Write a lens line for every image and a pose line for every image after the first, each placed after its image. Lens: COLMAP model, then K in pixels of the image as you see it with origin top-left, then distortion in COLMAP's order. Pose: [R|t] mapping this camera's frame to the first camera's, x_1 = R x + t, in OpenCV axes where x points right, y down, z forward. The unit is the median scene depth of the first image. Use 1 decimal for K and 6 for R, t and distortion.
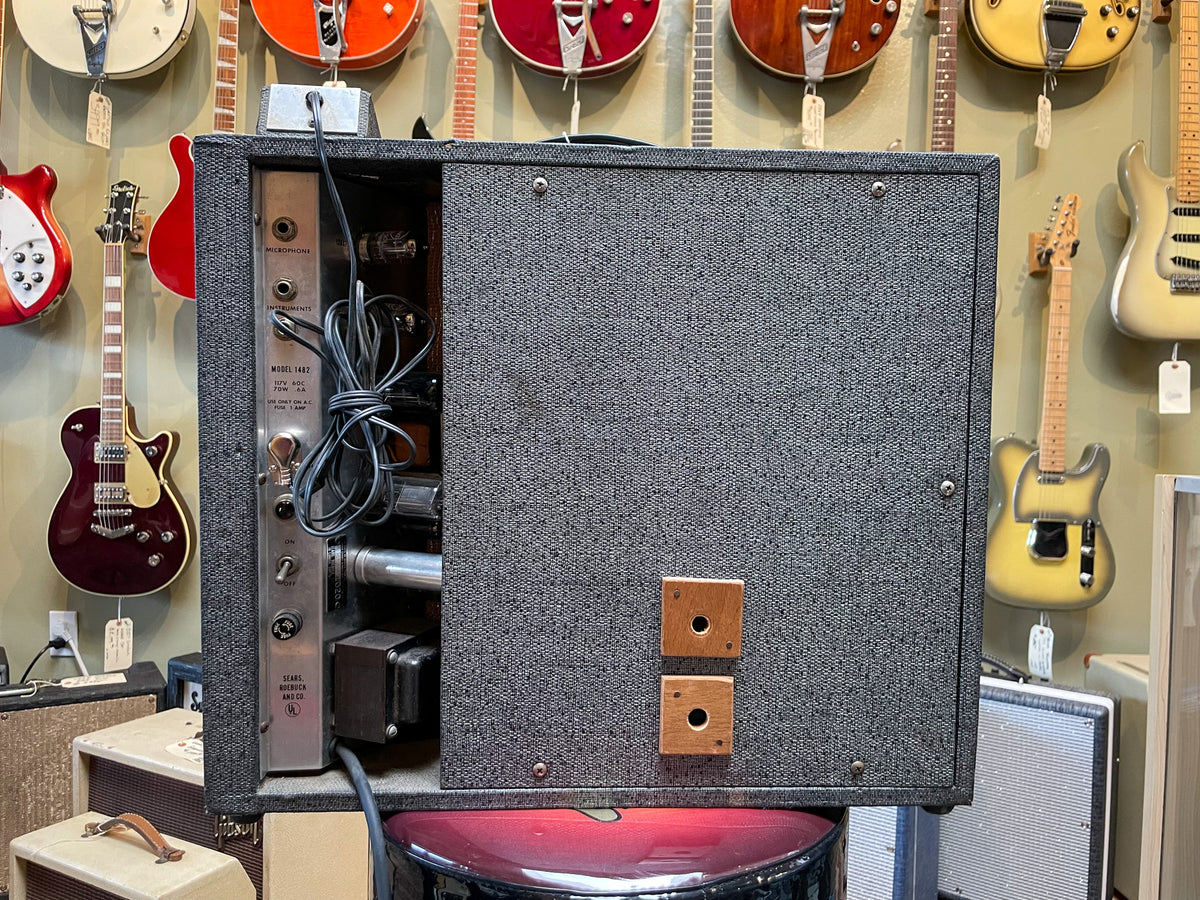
lens RADIAL K [[930.6, 0, 605.0], [0, 930.6, 438.6], [0, 0, 1]] dist [0.076216, -0.115450]
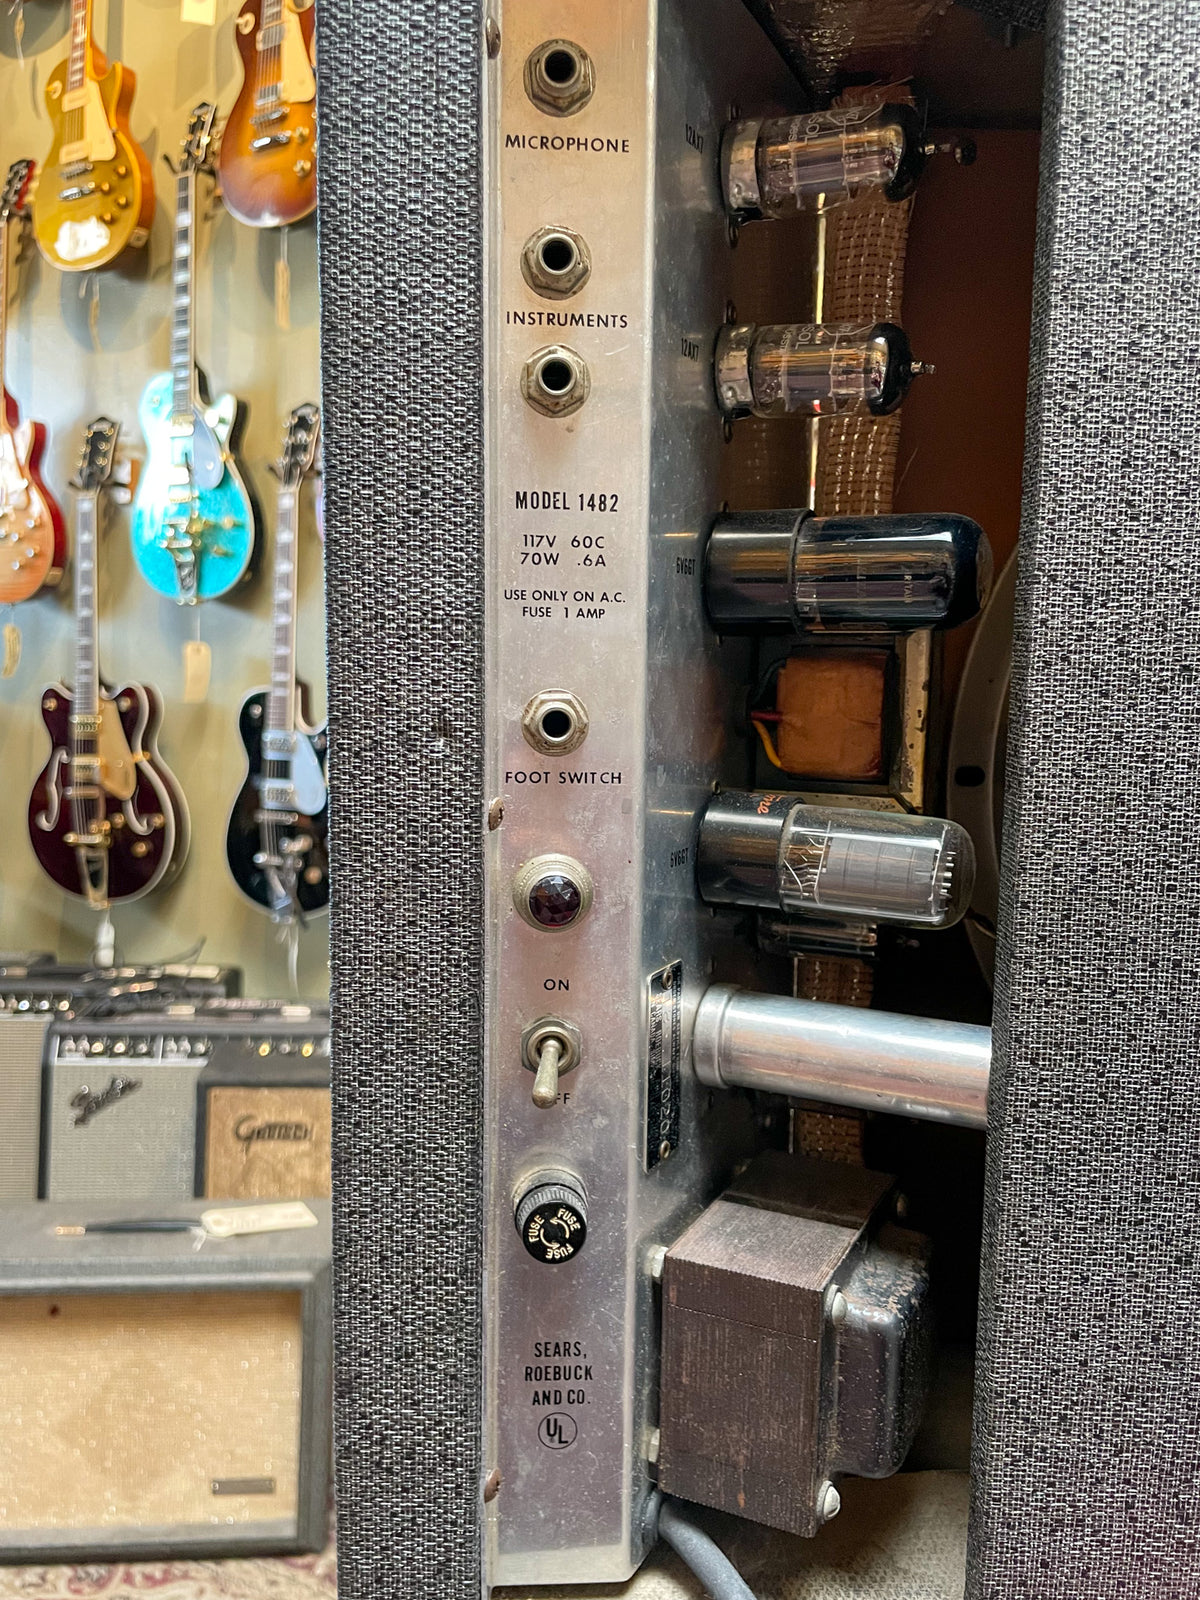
lens RADIAL K [[1411.7, 0, 666.1], [0, 1411.7, 797.5], [0, 0, 1]] dist [0.051818, -0.073385]
pose [[0.996329, 0.007167, -0.085310, -0.066799], [-0.004016, 0.999305, 0.037054, 0.004571], [0.085516, -0.036576, 0.995665, 0.124123]]
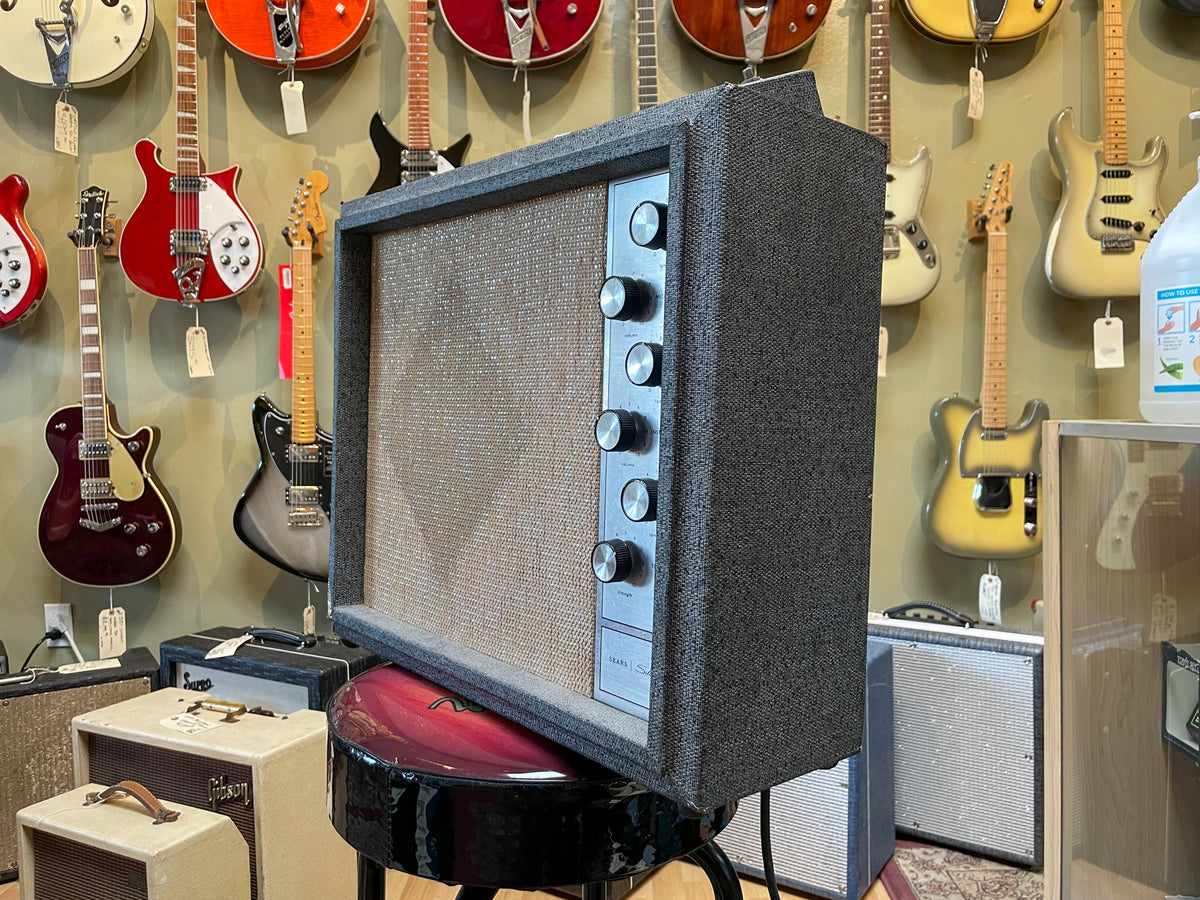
lens RADIAL K [[930.6, 0, 605.4], [0, 930.6, 438.8], [0, 0, 1]] dist [0.076216, -0.115450]
pose [[0.999010, -0.043659, 0.008519, 0.031189], [0.043478, 0.998845, 0.020432, 0.006563], [-0.009401, -0.020041, 0.999755, -0.046222]]
